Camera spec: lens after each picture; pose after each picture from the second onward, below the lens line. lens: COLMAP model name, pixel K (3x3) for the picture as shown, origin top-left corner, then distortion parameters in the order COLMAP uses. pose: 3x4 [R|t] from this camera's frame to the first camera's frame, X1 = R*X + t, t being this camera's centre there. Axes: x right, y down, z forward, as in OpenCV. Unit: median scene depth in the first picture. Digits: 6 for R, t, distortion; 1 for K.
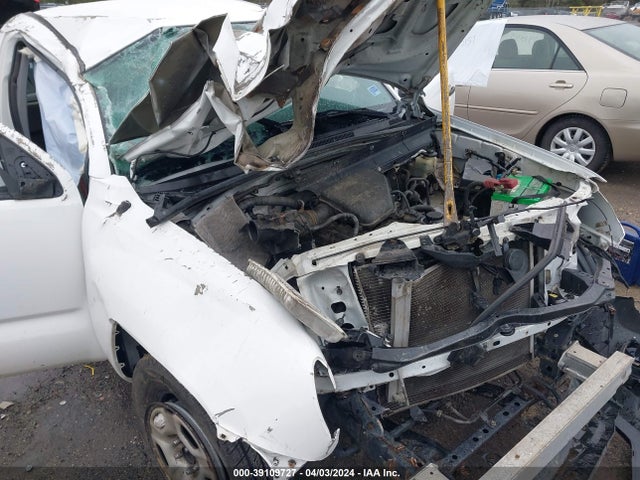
lens RADIAL K [[505.8, 0, 312.9], [0, 505.8, 242.3], [0, 0, 1]] dist [-0.003020, 0.009296]
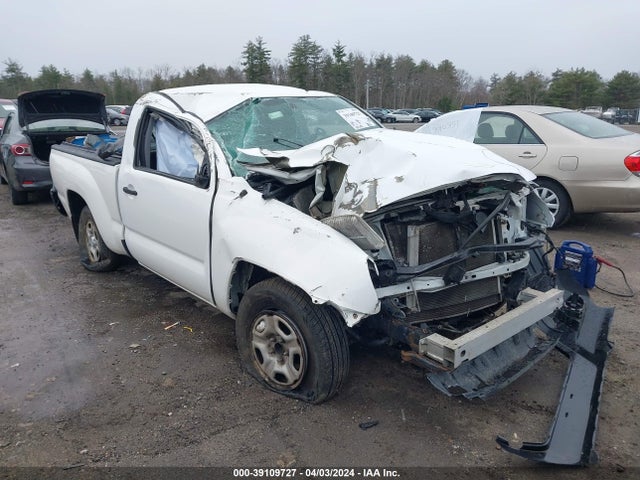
lens RADIAL K [[502.4, 0, 314.9], [0, 502.4, 238.0], [0, 0, 1]] dist [0.011769, -0.001291]
pose [[0.999979, -0.000290, 0.006402, -0.144023], [0.001484, 0.982309, -0.187263, 0.369665], [-0.006234, 0.187268, 0.982289, -0.567146]]
